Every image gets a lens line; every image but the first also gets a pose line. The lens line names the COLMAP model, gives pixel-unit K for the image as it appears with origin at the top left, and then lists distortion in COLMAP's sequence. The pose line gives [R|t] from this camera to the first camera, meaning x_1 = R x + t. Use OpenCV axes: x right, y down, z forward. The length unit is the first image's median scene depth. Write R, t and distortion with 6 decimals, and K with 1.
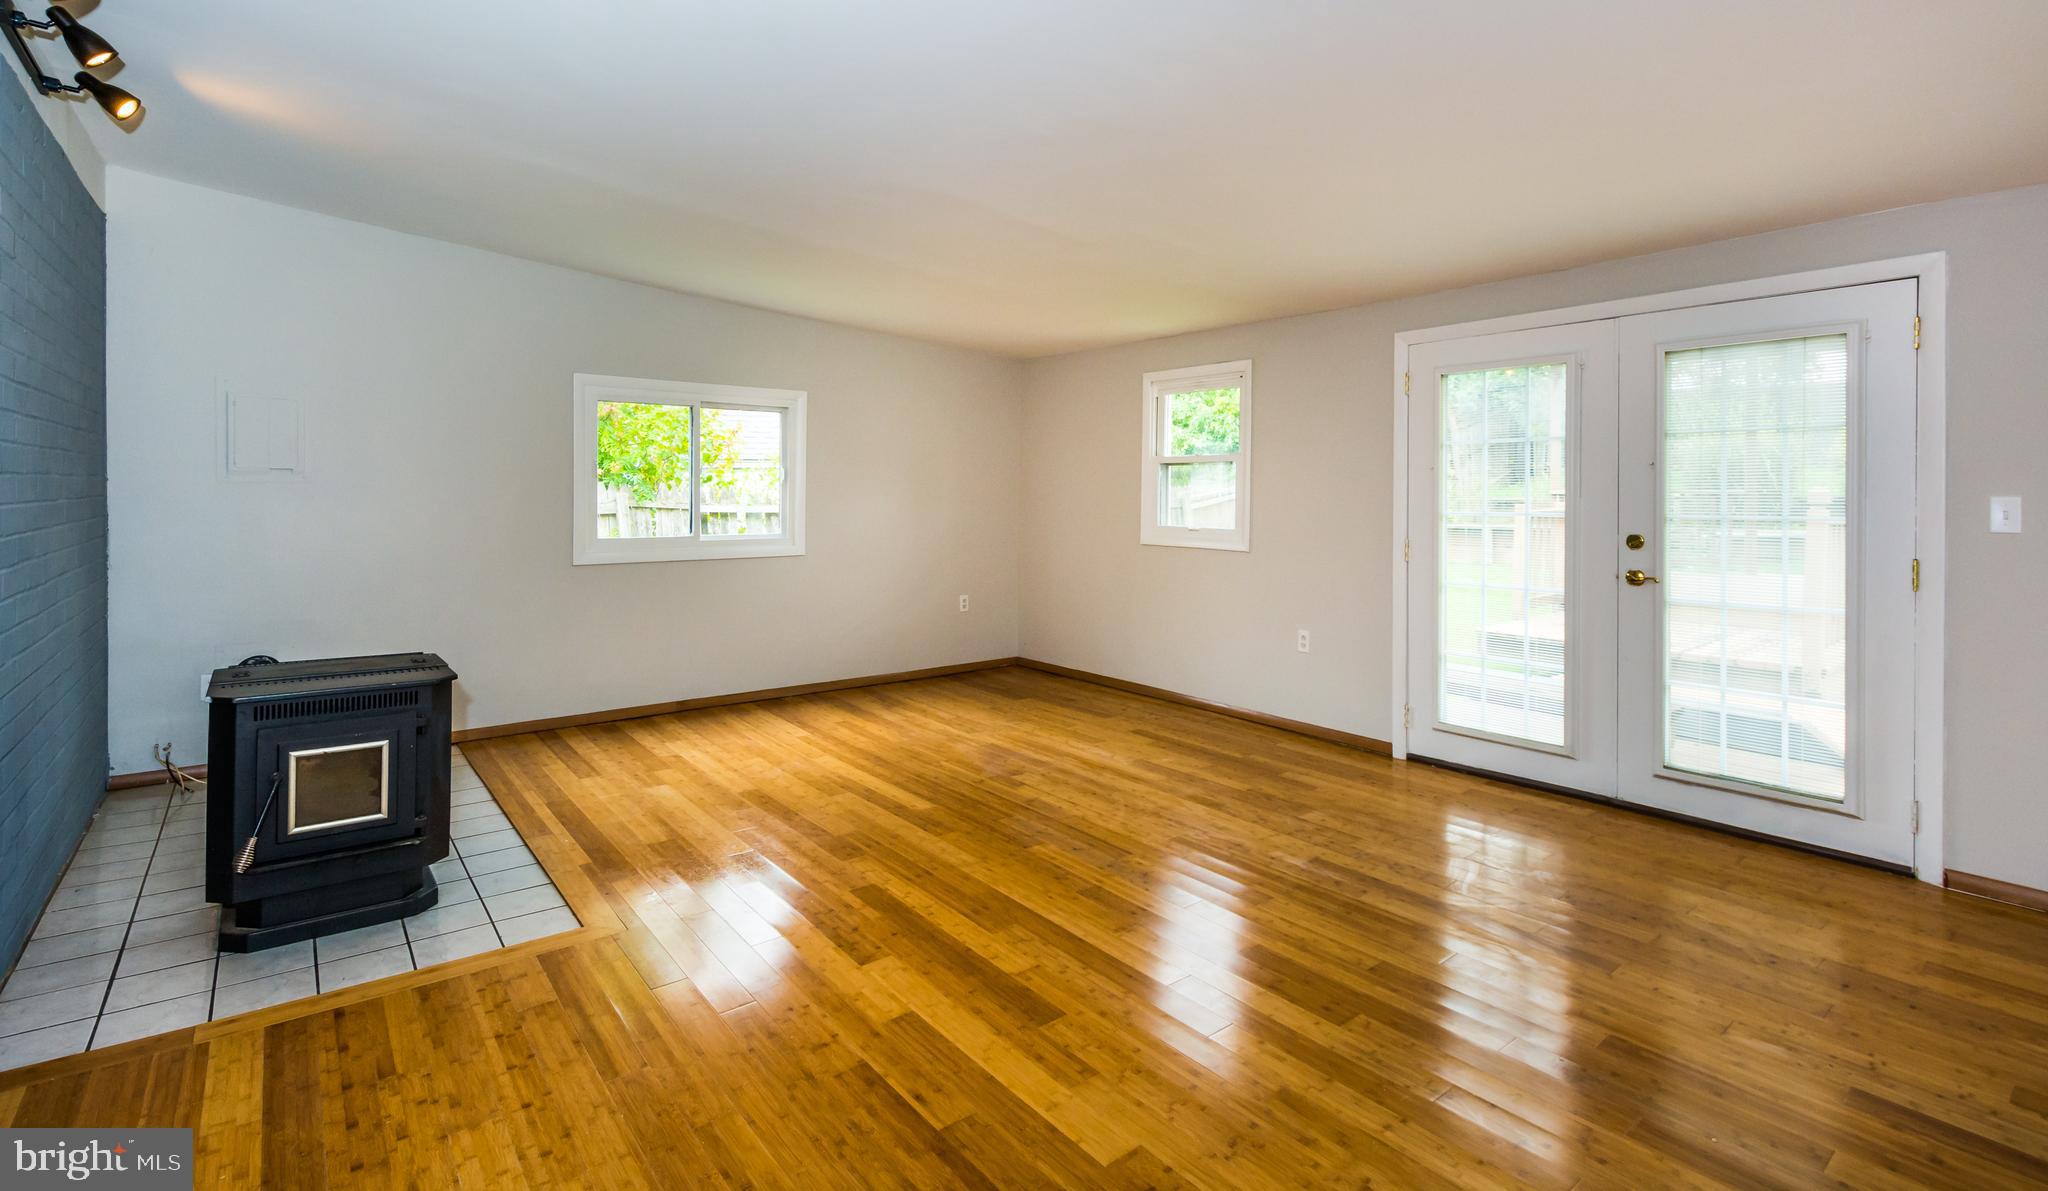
lens RADIAL K [[943.3, 0, 1058.5], [0, 943.3, 500.2], [0, 0, 1]] dist [0.008428, -0.000156]
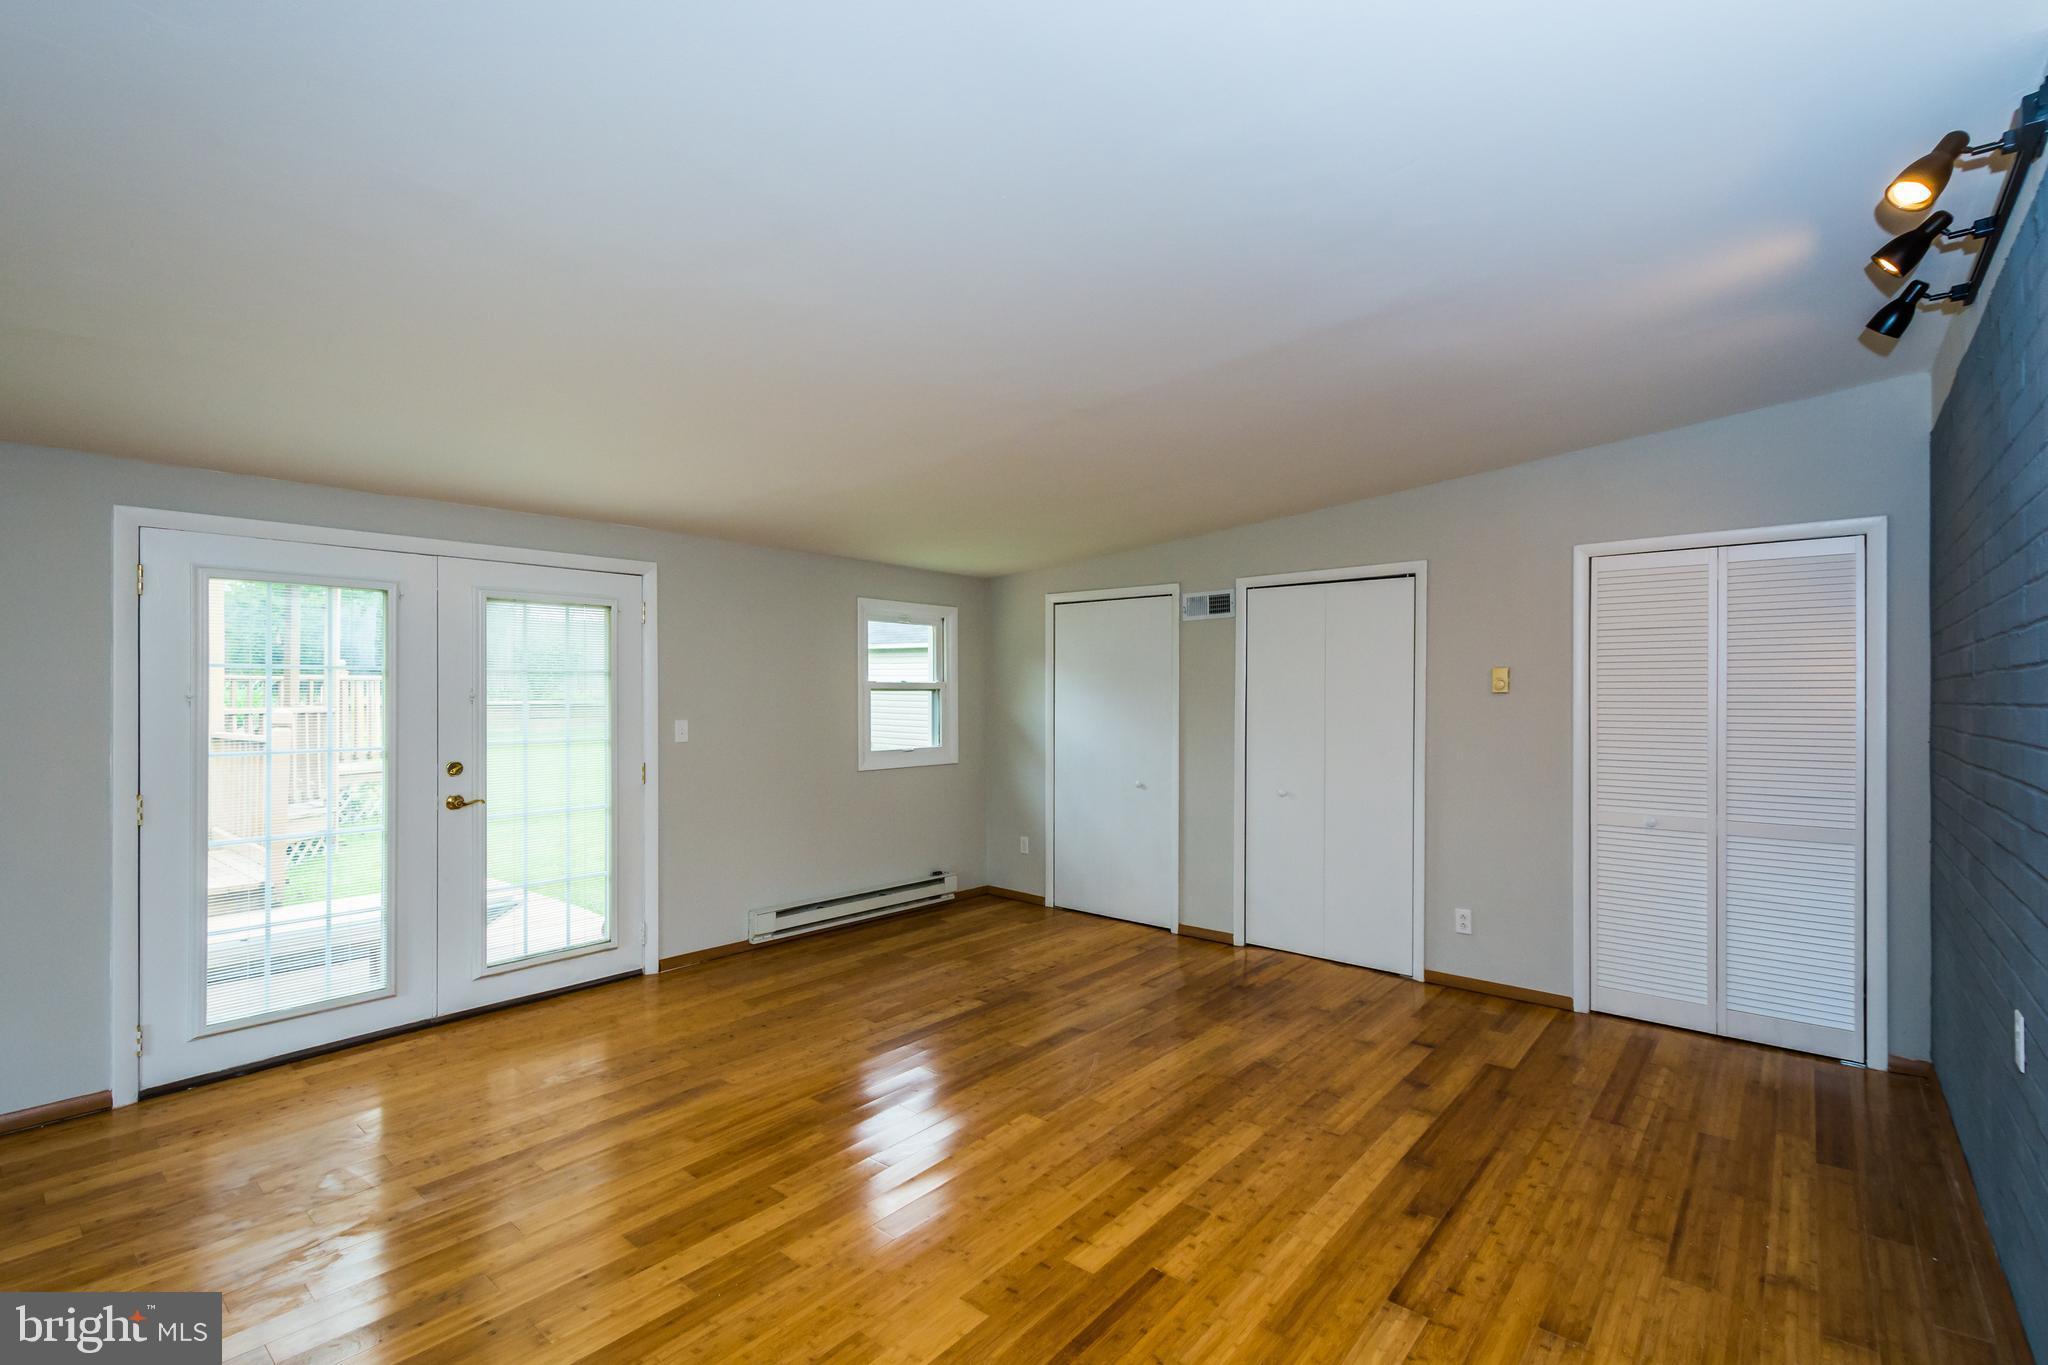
lens RADIAL K [[917.4, 0, 1017.0], [0, 917.4, 698.2], [0, 0, 1]] dist [0.009831, -0.002468]
pose [[-0.179206, -0.003201, 0.983806, -0.511291], [0.006550, 0.999969, 0.004447, -0.034274], [-0.983790, 0.007241, -0.179180, 0.548835]]
